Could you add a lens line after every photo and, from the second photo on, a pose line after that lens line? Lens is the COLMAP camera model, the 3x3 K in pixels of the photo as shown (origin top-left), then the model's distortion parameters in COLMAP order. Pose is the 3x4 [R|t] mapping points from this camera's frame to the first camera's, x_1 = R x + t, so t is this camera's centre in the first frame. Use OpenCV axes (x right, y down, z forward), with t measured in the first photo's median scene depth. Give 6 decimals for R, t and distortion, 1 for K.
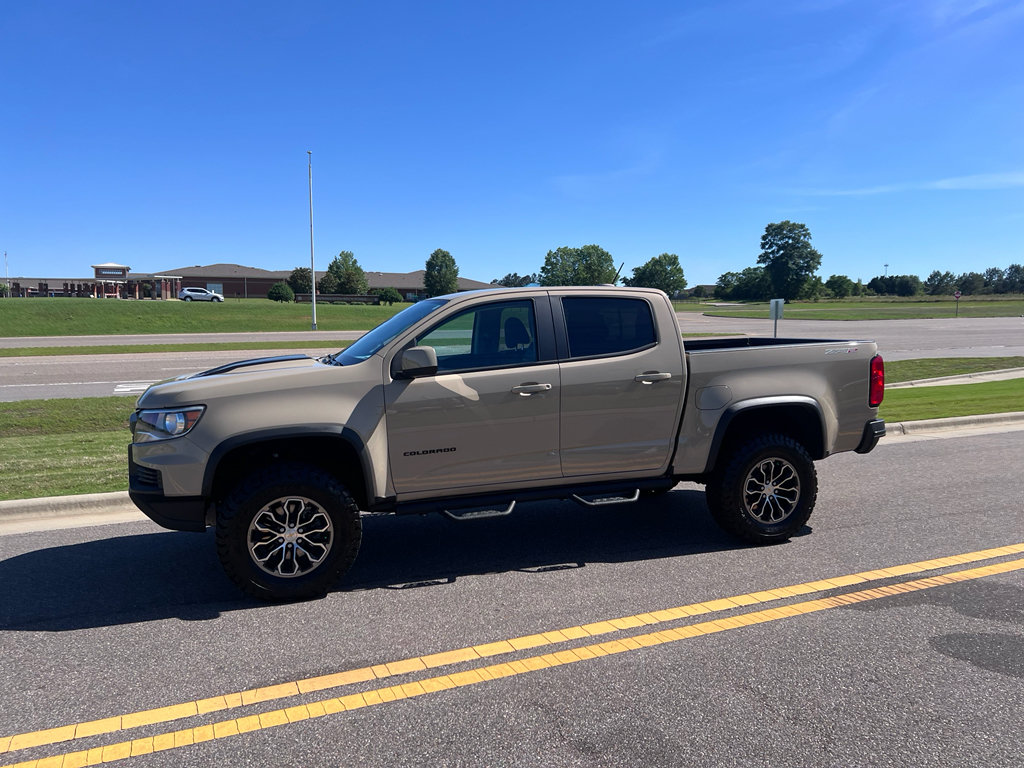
lens RADIAL K [[789.5, 0, 515.7], [0, 789.5, 375.8], [0, 0, 1]] dist [0.021823, -0.003280]
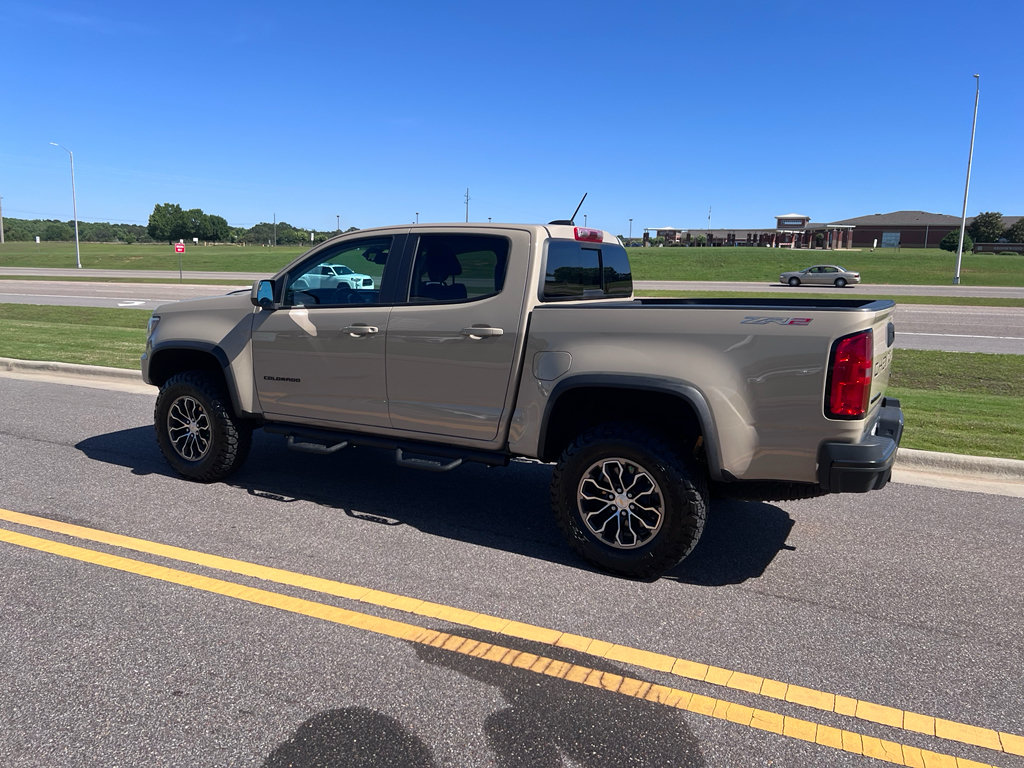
lens RADIAL K [[789.5, 0, 515.7], [0, 789.5, 375.8], [0, 0, 1]] dist [0.021823, -0.003280]
pose [[0.659820, 0.126054, -0.740775, 0.780493], [-0.080200, 0.992012, 0.097371, -0.033882], [0.747131, -0.004837, 0.664659, 0.444619]]
